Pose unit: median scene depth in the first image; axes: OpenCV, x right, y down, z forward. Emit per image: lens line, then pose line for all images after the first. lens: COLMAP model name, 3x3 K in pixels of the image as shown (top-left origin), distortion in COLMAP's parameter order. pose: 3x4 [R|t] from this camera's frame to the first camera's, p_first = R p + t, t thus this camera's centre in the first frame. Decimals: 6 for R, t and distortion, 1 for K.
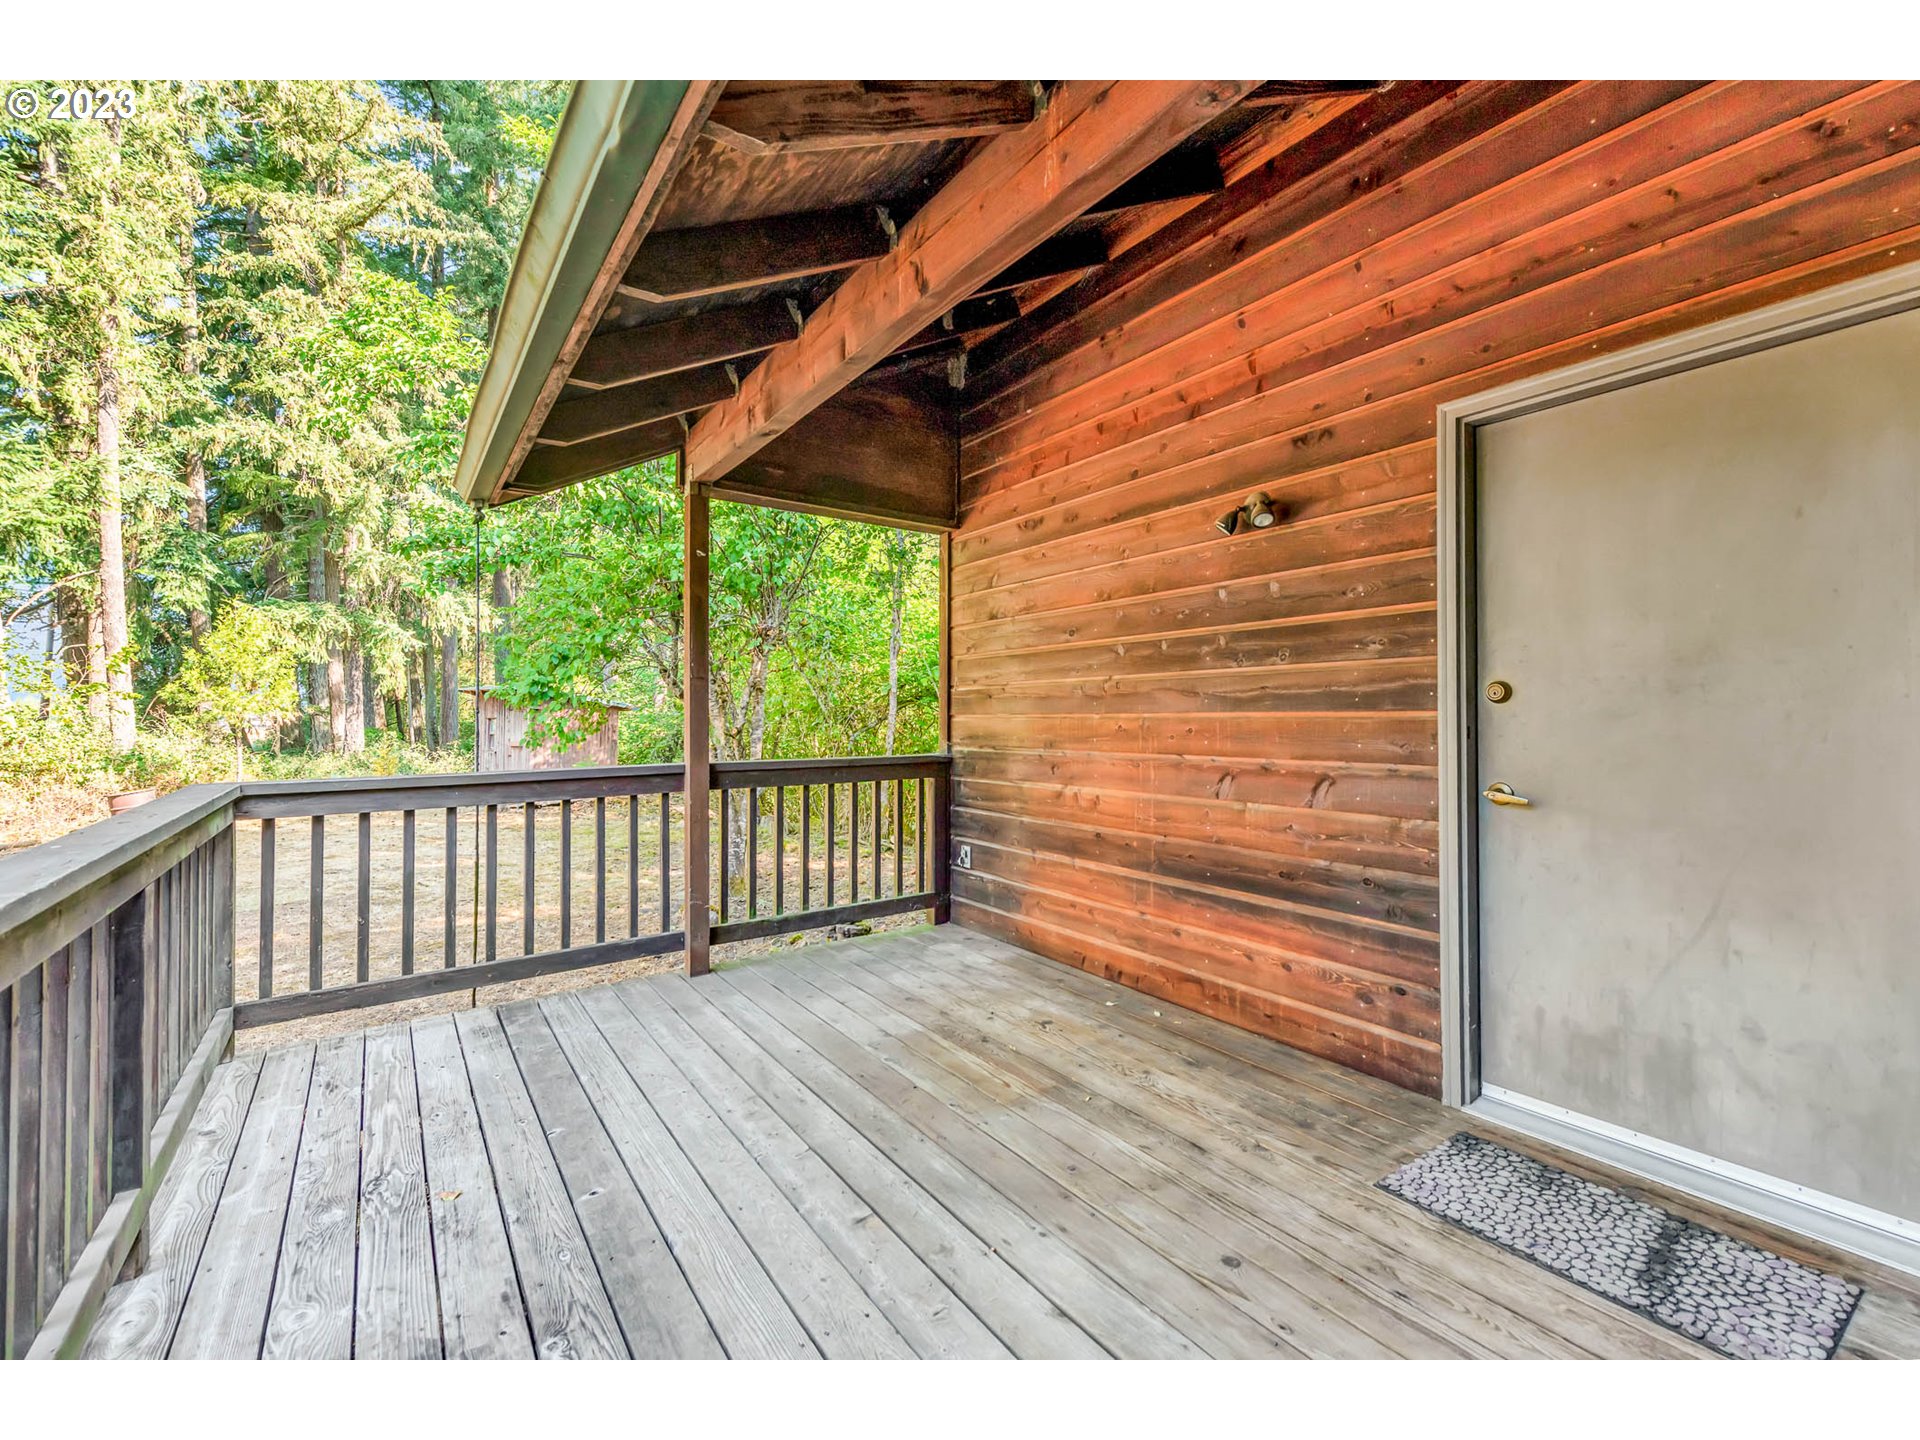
lens RADIAL K [[765.9, 0, 933.6], [0, 765.9, 717.0], [0, 0, 1]] dist [0.008804, -0.001042]
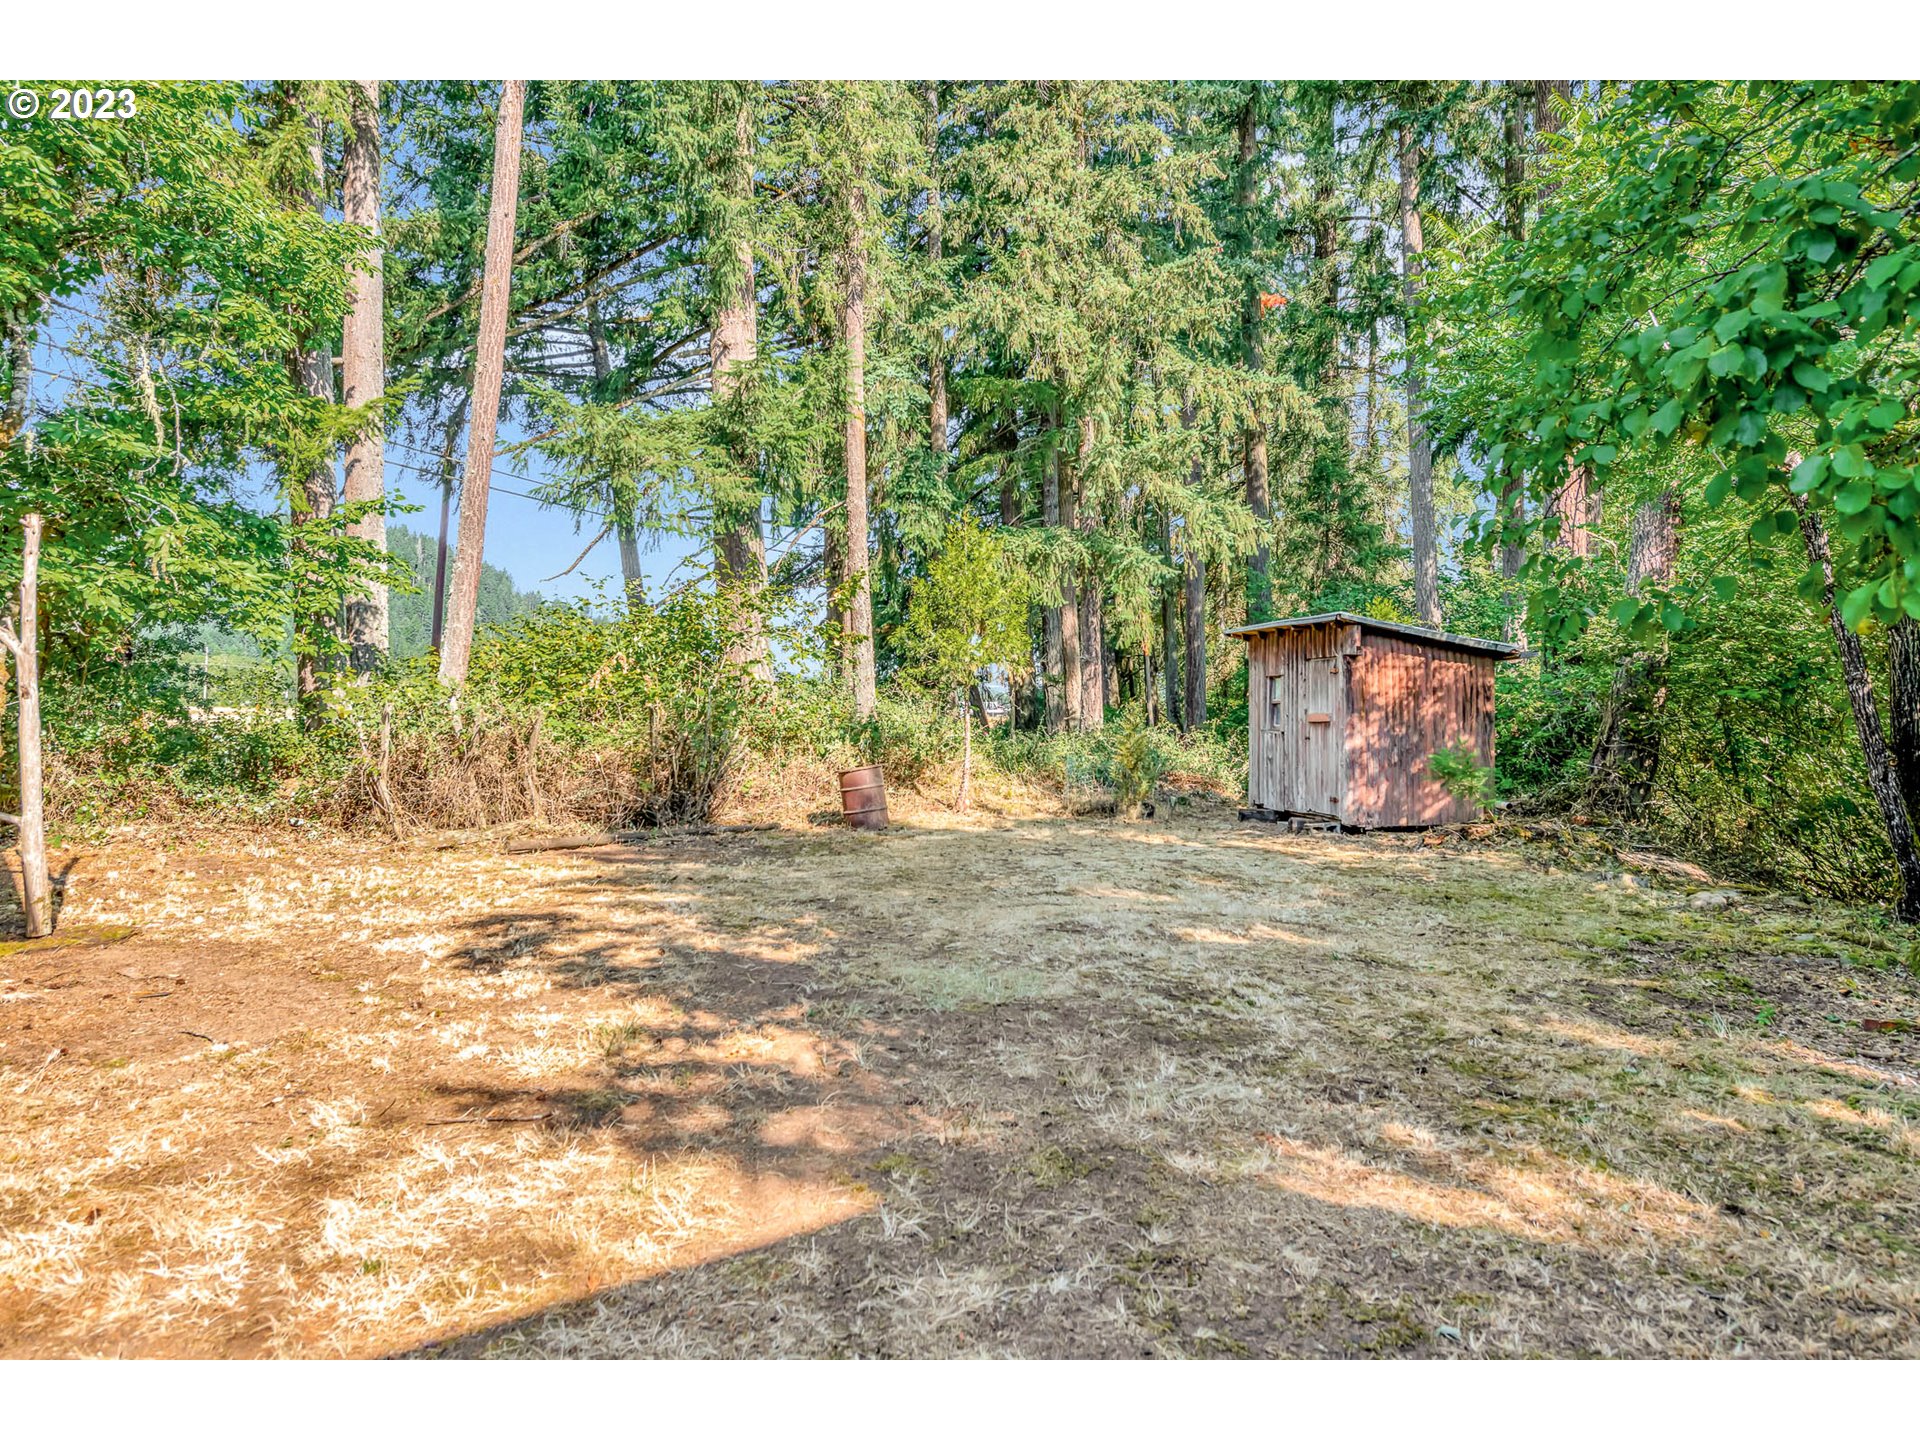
lens RADIAL K [[765.9, 0, 959.2], [0, 765.9, 727.8], [0, 0, 1]] dist [0.008804, -0.001042]
pose [[0.706003, -0.009474, -0.708145, -0.348218], [0.000592, 0.999918, -0.012788, 0.053187], [0.708208, 0.008609, 0.705951, 0.425910]]
